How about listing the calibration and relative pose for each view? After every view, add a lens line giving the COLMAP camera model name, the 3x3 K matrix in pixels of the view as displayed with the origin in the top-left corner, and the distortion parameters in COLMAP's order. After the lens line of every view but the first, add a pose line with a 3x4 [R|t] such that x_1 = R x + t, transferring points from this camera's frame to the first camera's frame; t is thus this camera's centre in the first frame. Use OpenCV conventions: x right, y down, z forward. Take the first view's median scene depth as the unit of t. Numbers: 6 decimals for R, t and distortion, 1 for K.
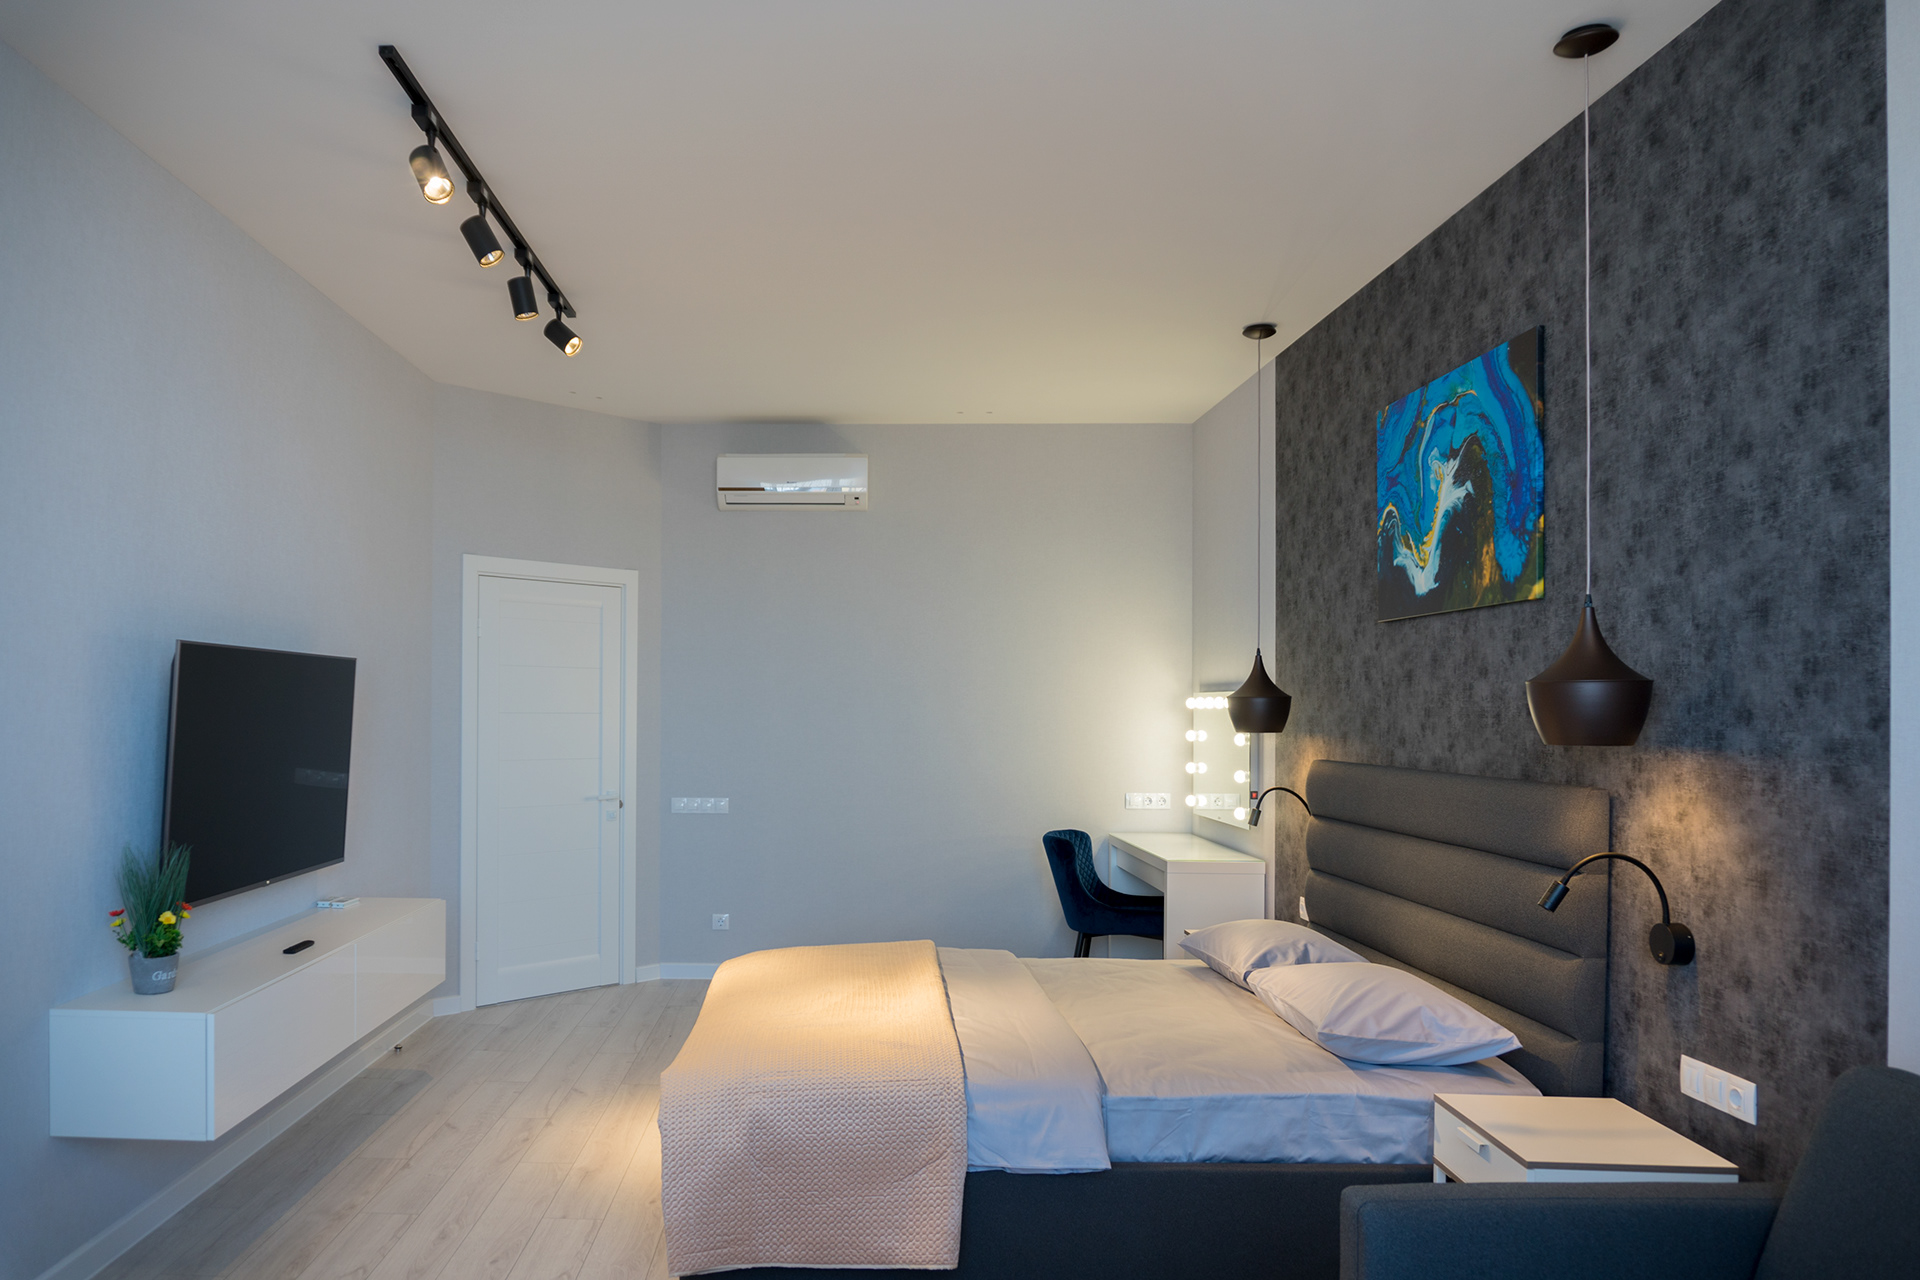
lens RADIAL K [[1338.2, 0, 960.0], [0, 1338.2, 640.0], [0, 0, 1]] dist [-0.003368, -0.003335]
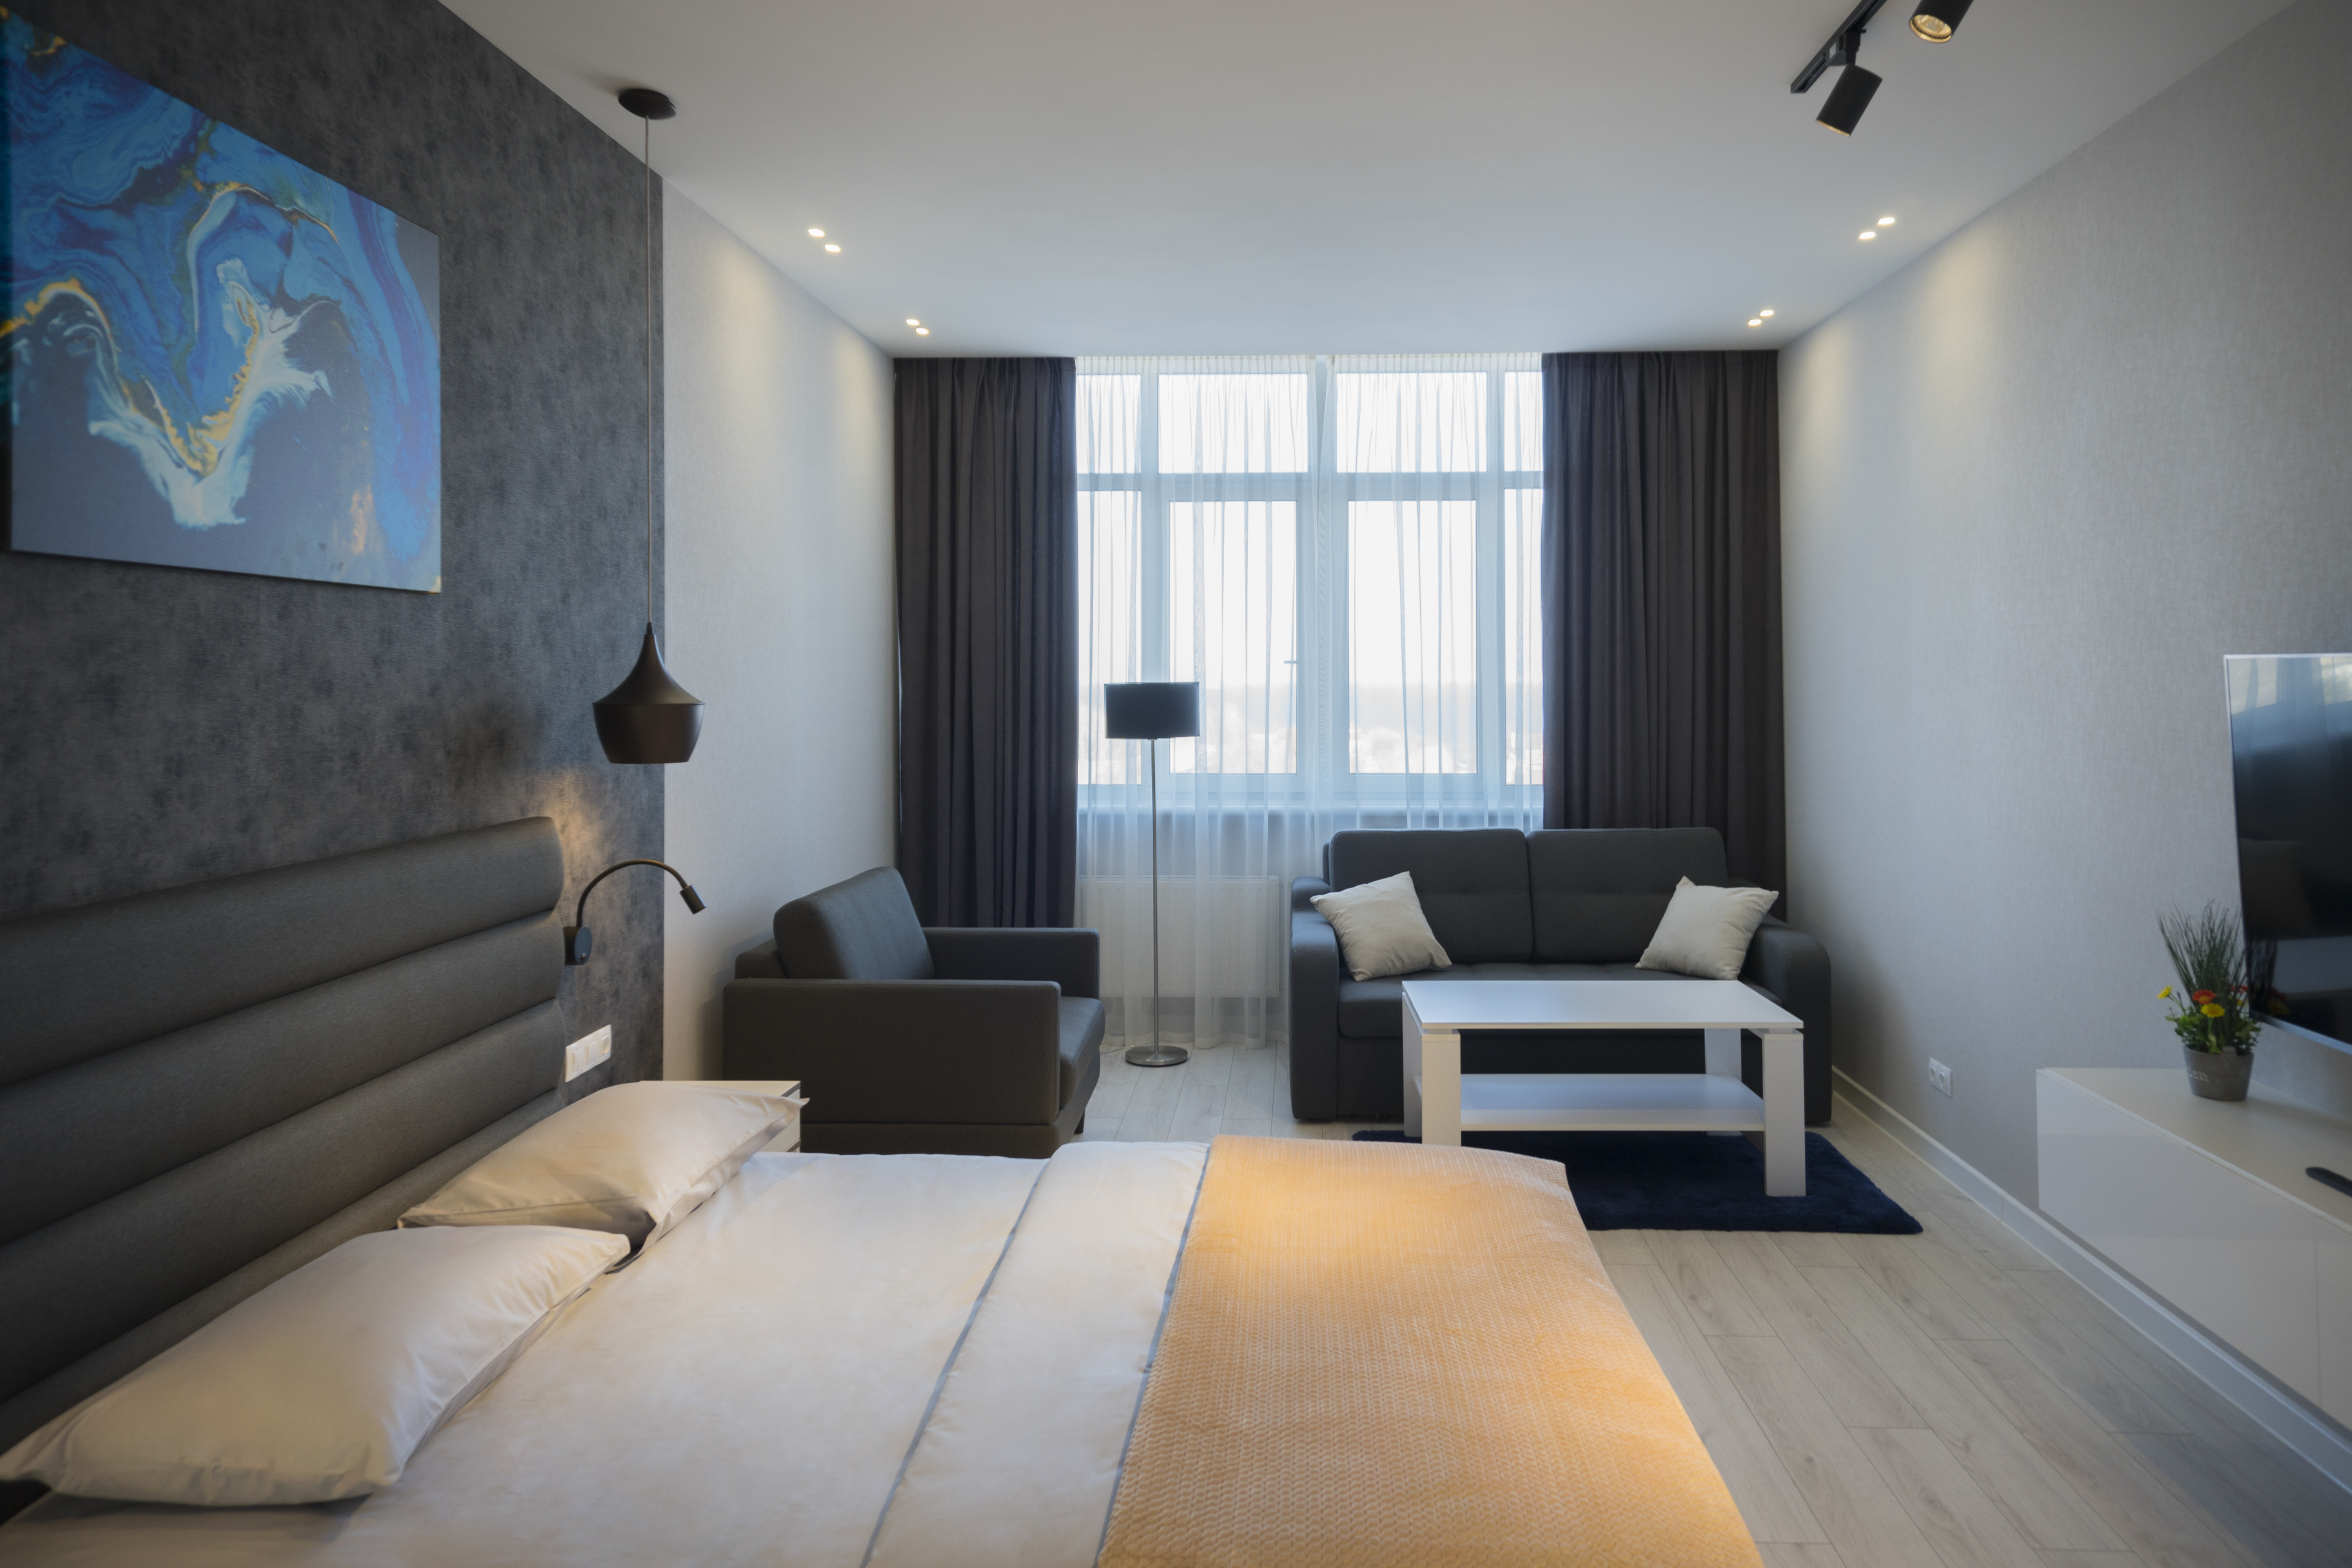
lens RADIAL K [[1639.3, 0, 1176.0], [0, 1639.3, 784.0], [0, 0, 1]] dist [-0.003368, -0.003335]
pose [[-0.987447, -0.002940, 0.157924, -0.122215], [-0.000075, 0.999835, 0.018146, 0.055824], [-0.157951, 0.017906, -0.987285, 1.719254]]
